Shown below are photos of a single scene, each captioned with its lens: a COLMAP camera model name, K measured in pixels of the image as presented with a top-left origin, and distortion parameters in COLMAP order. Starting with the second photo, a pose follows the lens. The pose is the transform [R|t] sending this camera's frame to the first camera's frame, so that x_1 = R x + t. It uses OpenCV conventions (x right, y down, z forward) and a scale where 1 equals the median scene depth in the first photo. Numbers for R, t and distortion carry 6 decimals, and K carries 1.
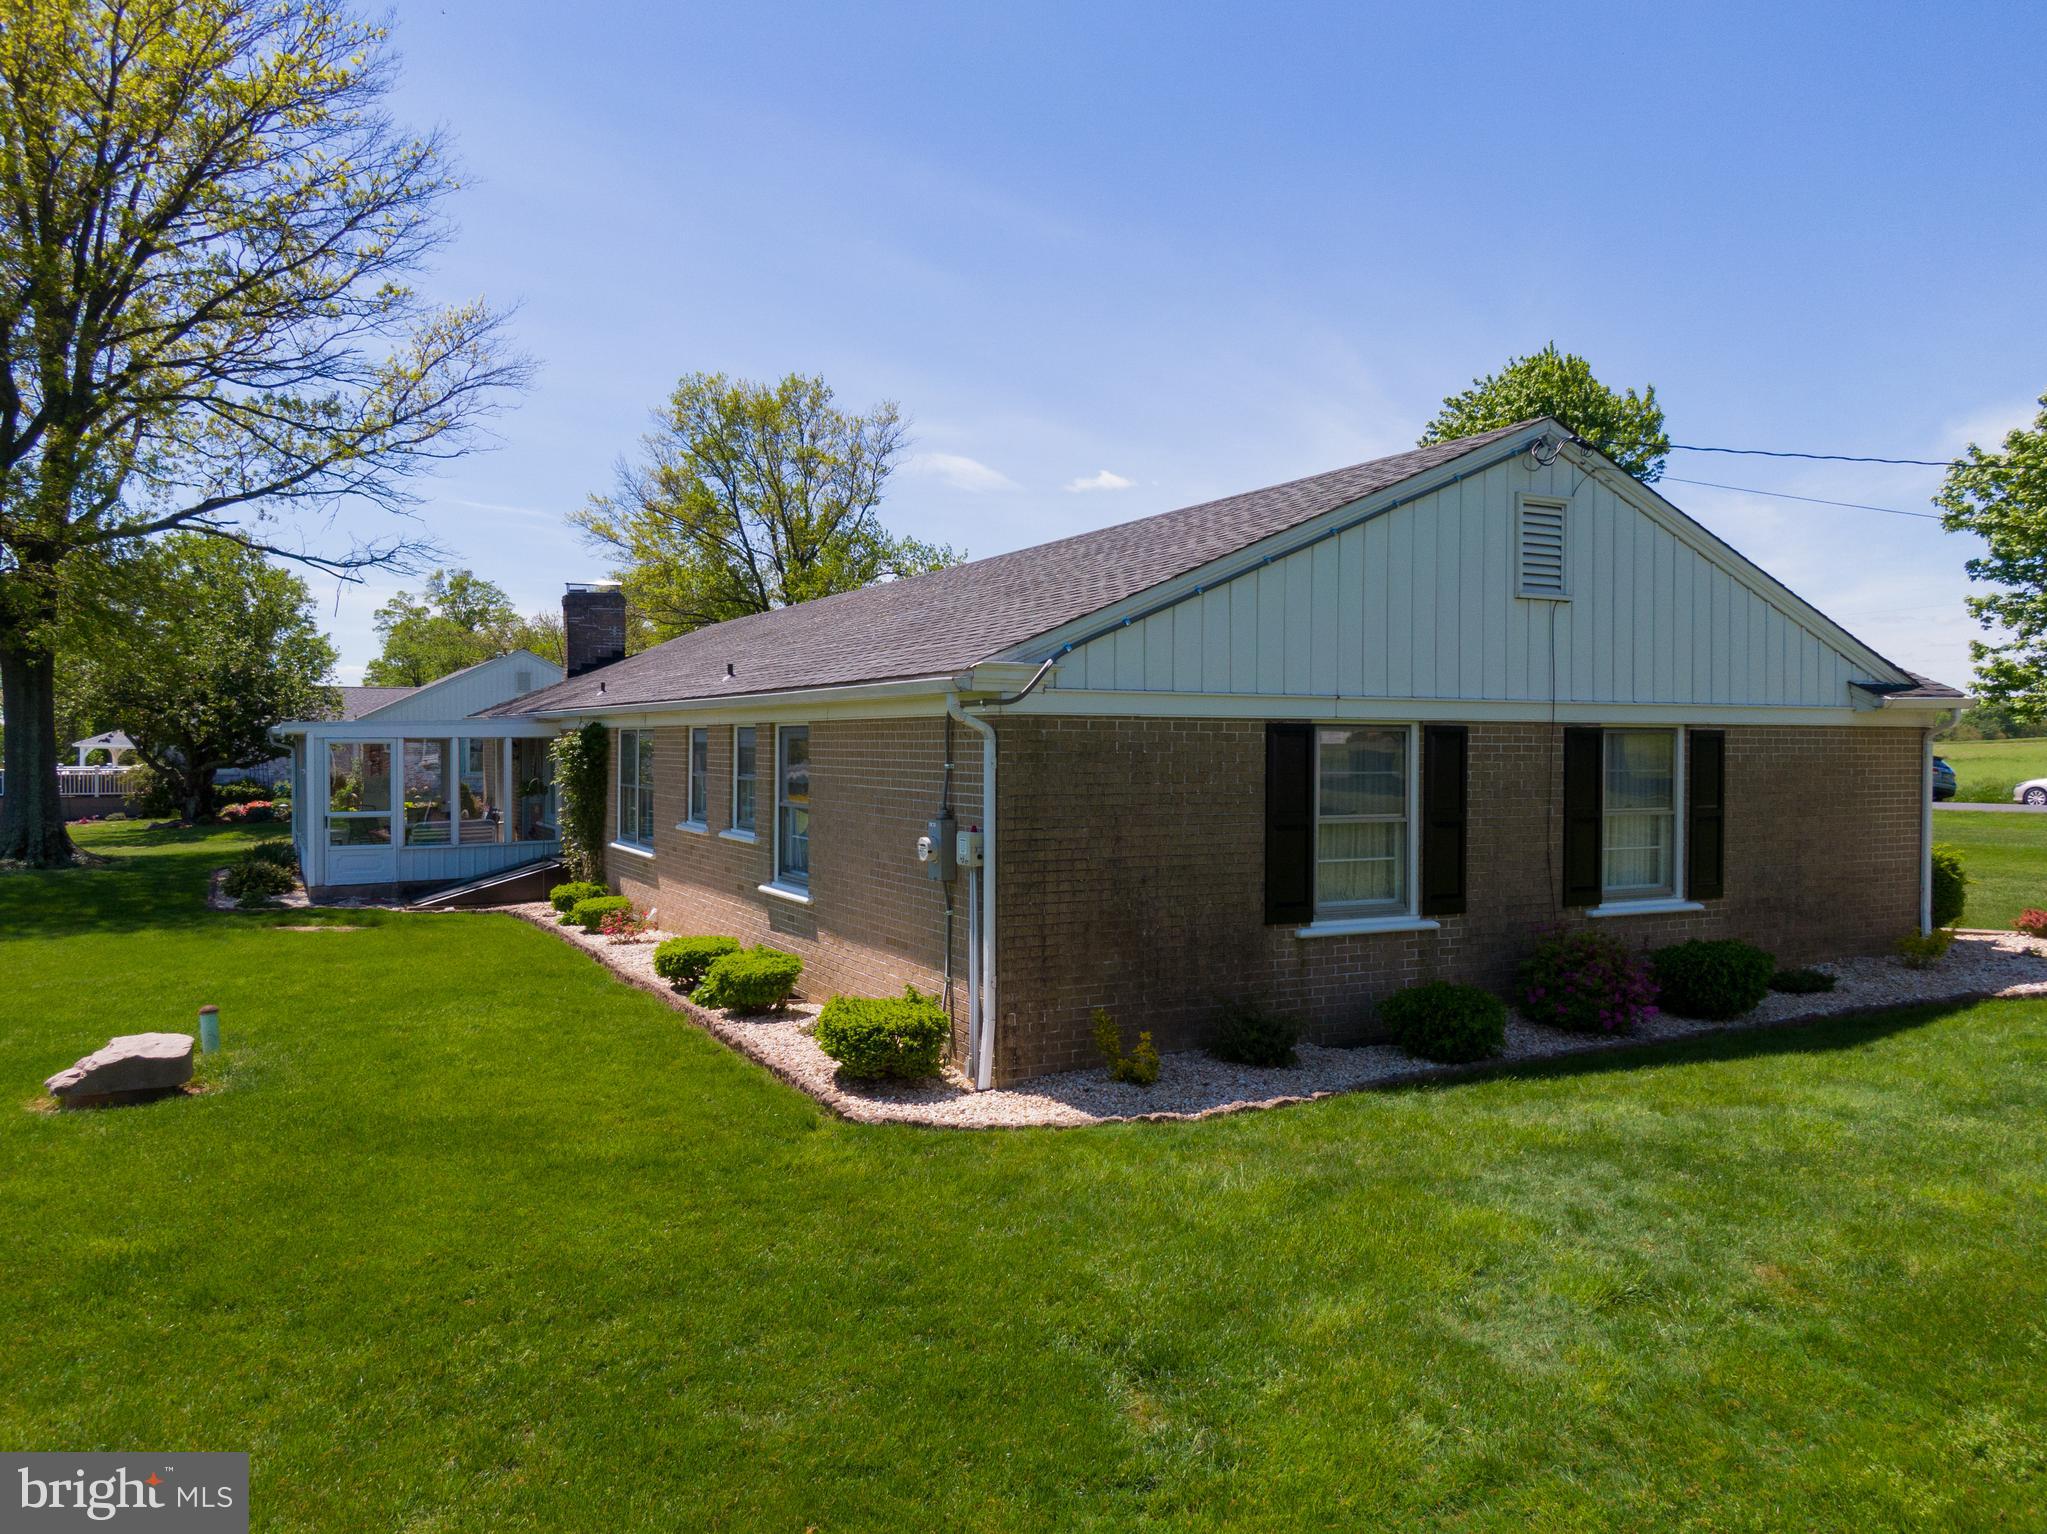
lens RADIAL K [[1459.8, 0, 1023.5], [0, 1459.8, 767.0], [0, 0, 1]] dist [0.070892, -0.121159]
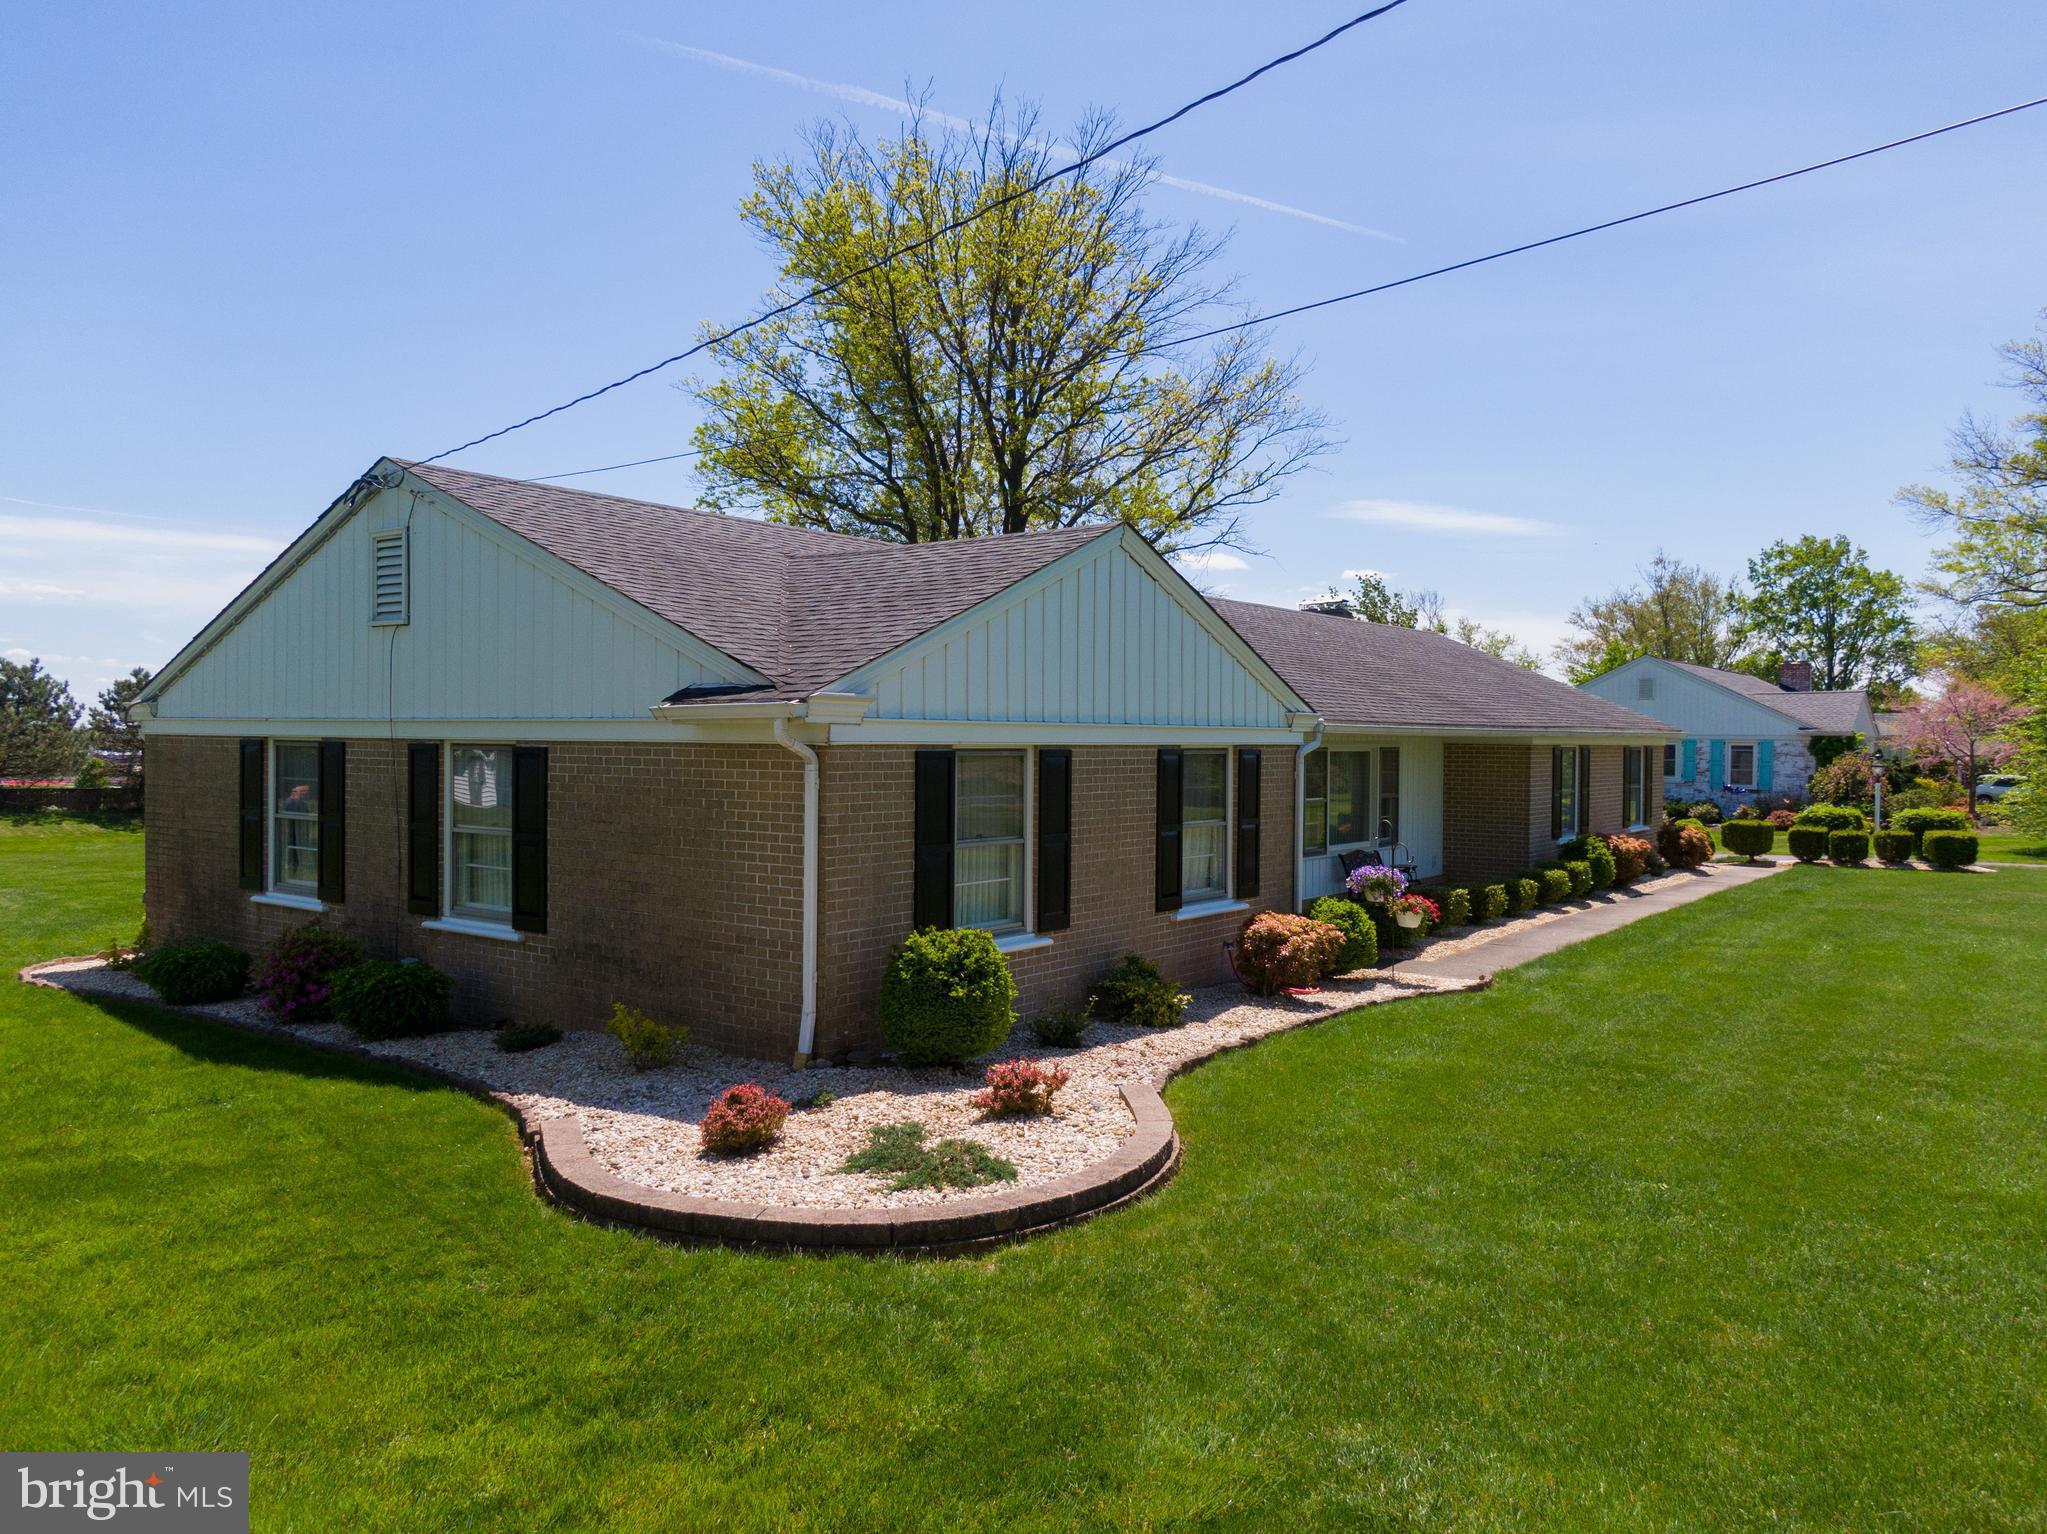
lens RADIAL K [[1459.8, 0, 1023.5], [0, 1459.8, 767.0], [0, 0, 1]] dist [0.070892, -0.121159]
pose [[0.424028, 0.006352, -0.905627, 1.414456], [-0.036664, 0.999276, -0.010158, -0.014469], [0.904906, 0.037511, 0.423954, 0.885606]]
